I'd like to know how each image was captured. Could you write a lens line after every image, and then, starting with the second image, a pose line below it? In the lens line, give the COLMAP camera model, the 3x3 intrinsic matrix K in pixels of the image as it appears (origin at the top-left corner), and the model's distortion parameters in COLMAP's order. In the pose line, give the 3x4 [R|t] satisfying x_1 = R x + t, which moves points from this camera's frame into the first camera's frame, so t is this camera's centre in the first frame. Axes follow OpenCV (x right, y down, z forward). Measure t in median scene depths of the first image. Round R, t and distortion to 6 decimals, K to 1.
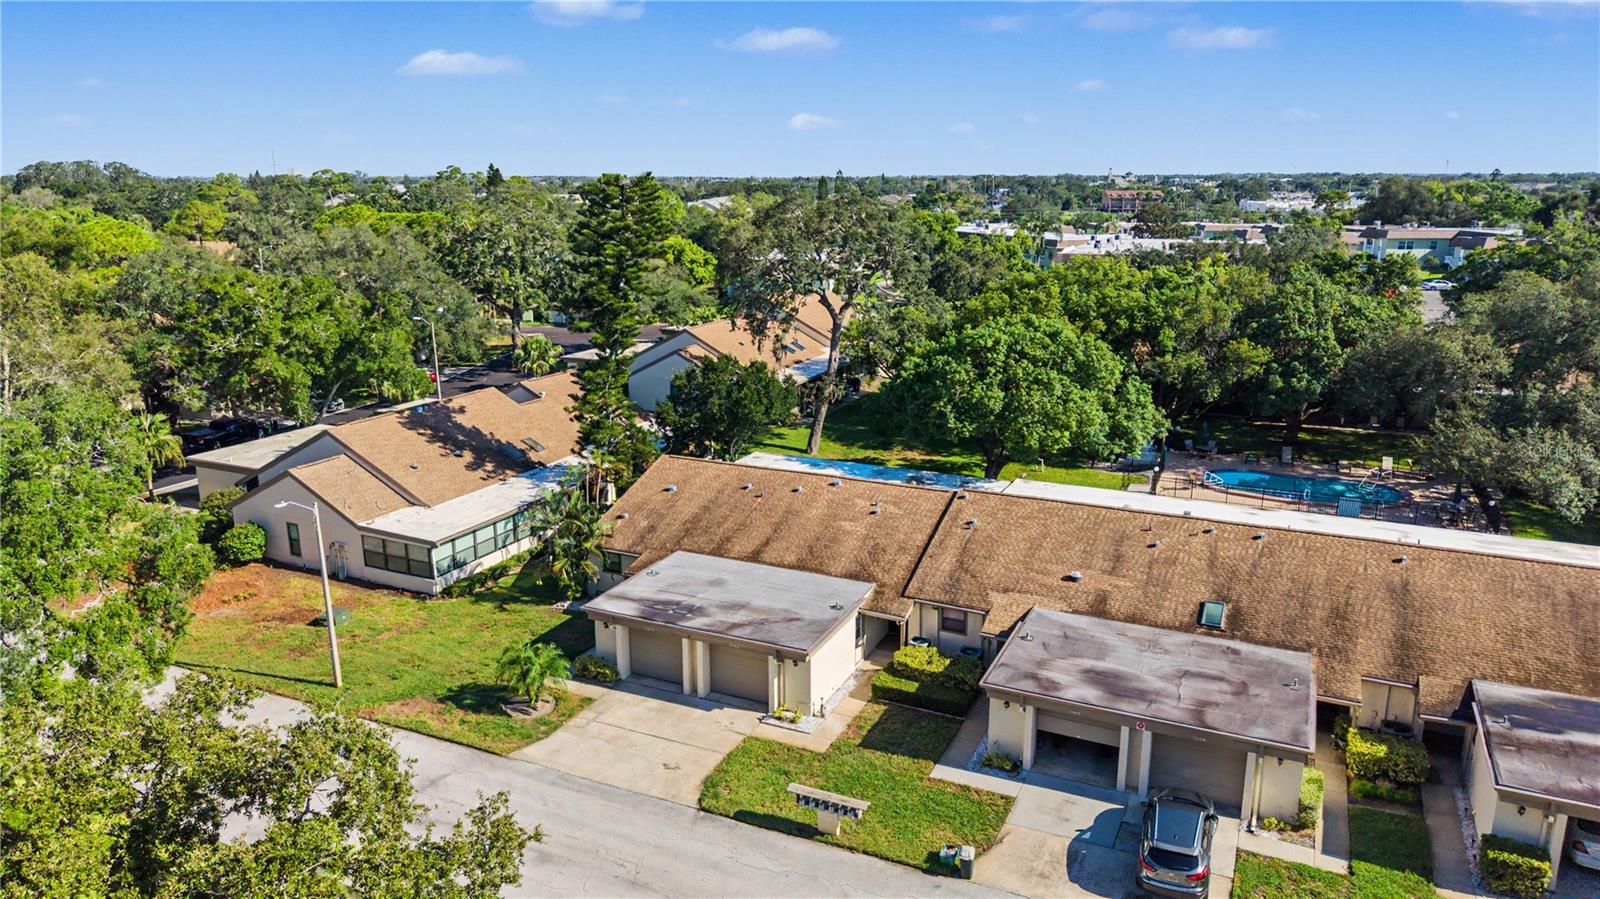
lens RADIAL K [[1076.6, 0, 783.2], [0, 1076.6, 420.6], [0, 0, 1]] dist [0.023003, -0.021460]
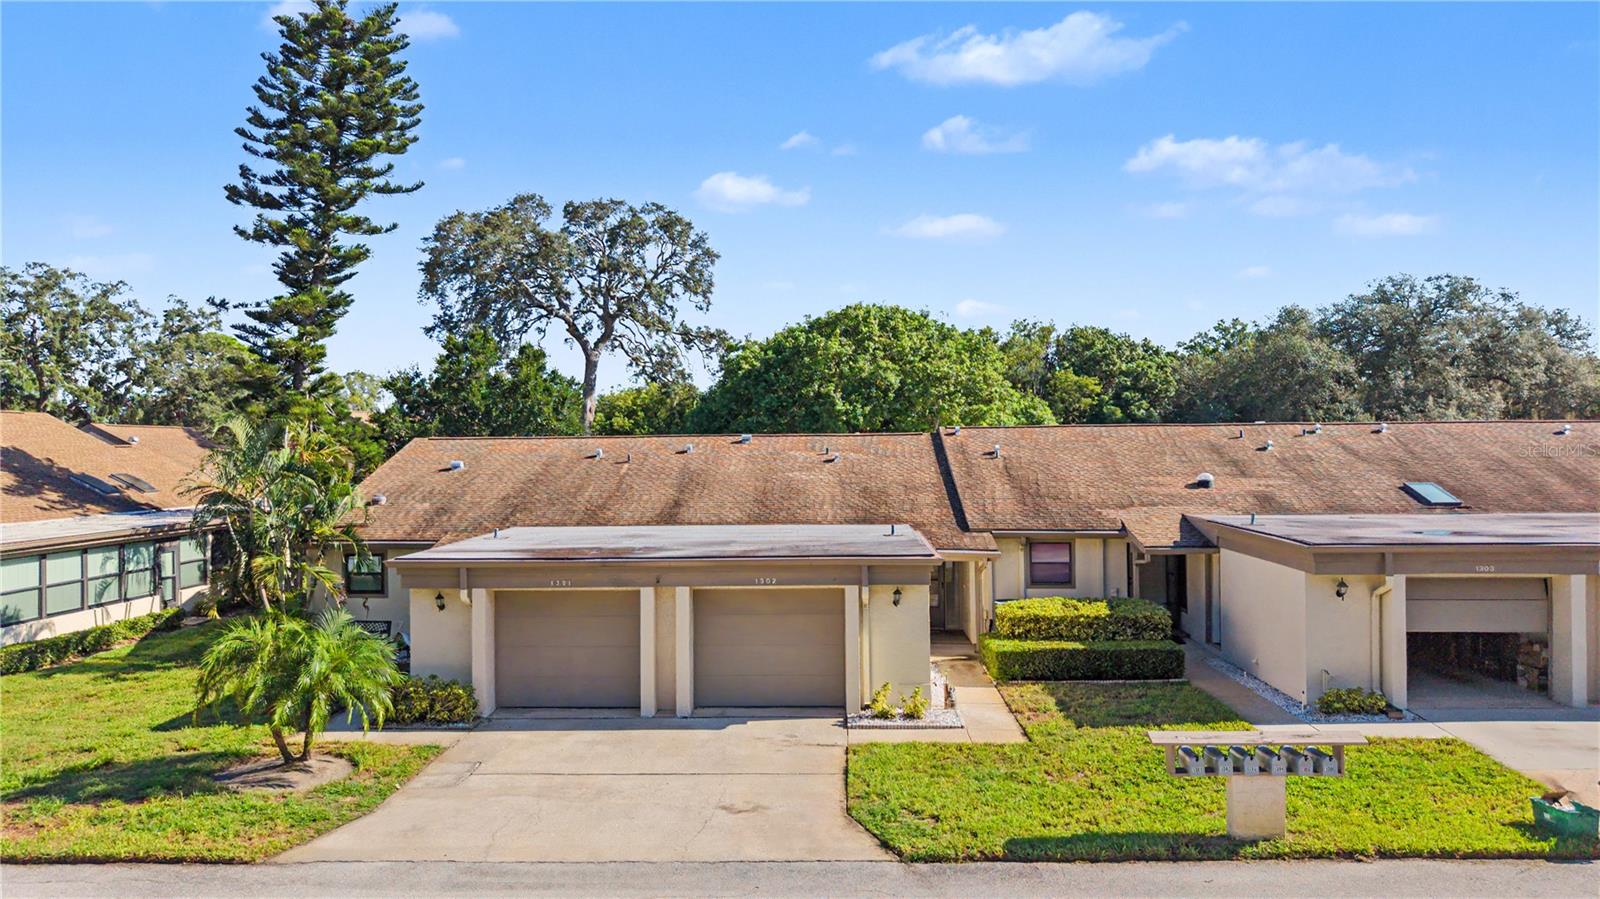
lens RADIAL K [[1076.6, 0, 793.7], [0, 1076.6, 448.6], [0, 0, 1]] dist [0.023003, -0.021460]
pose [[0.916315, -0.001945, 0.400454, -0.175577], [0.091798, 0.974381, -0.205317, 0.194919], [-0.389795, 0.224896, 0.893018, 0.428804]]
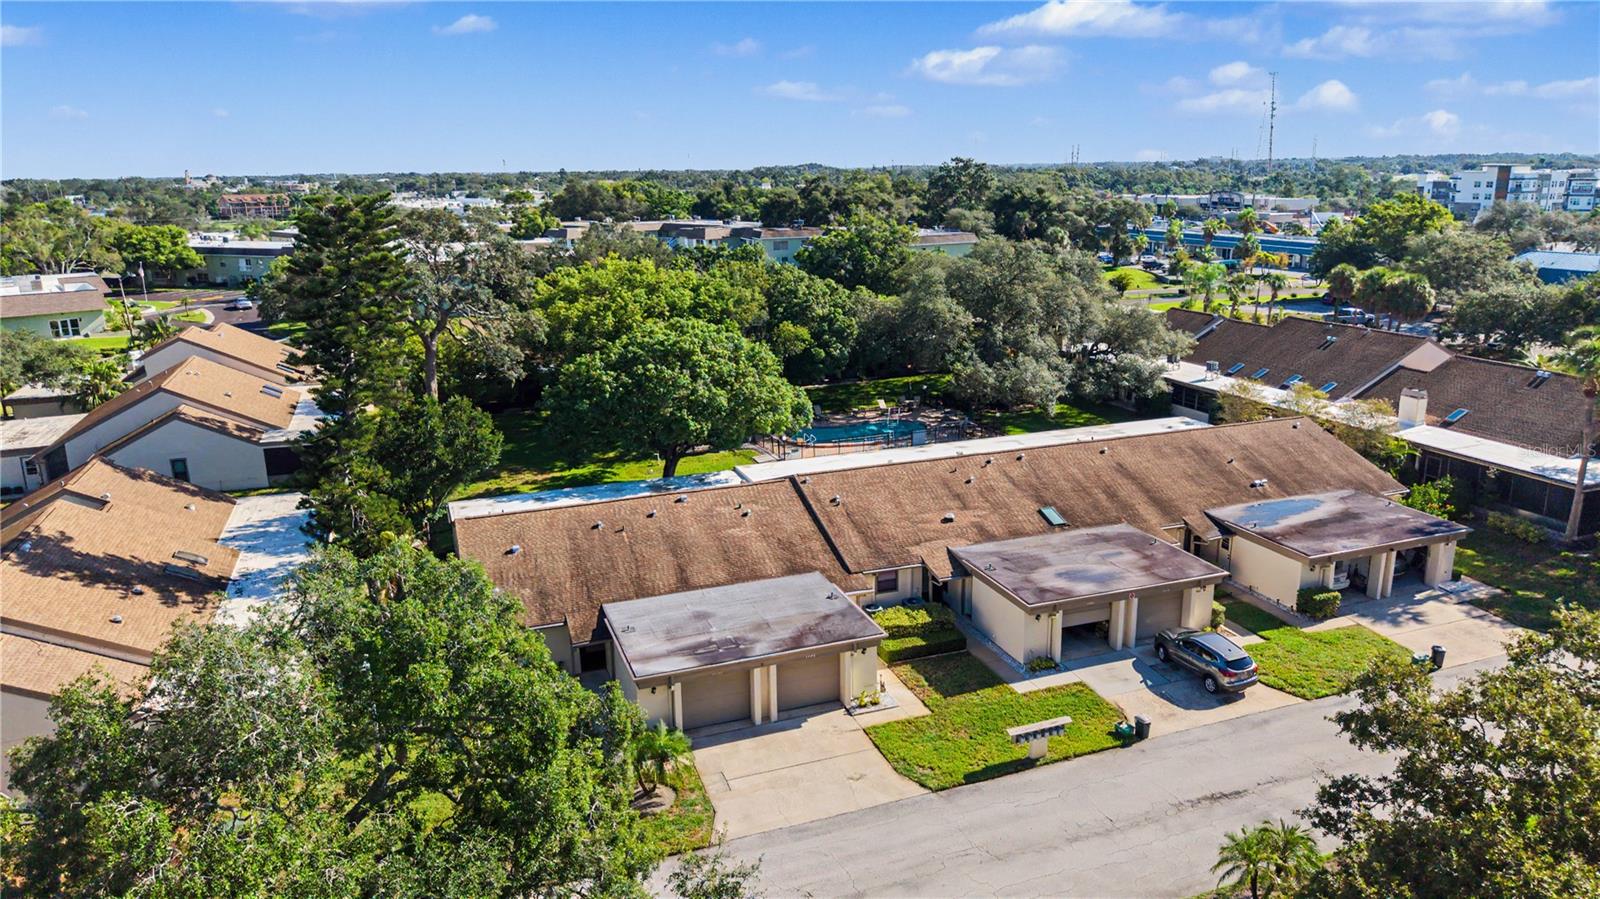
lens RADIAL K [[1076.6, 0, 800.2], [0, 1076.6, 443.8], [0, 0, 1]] dist [0.023003, -0.021460]
pose [[0.688362, -0.184517, 0.701506, -0.566162], [0.170916, 0.981134, 0.090355, -0.063419], [-0.704944, 0.057701, 0.706912, 0.213456]]
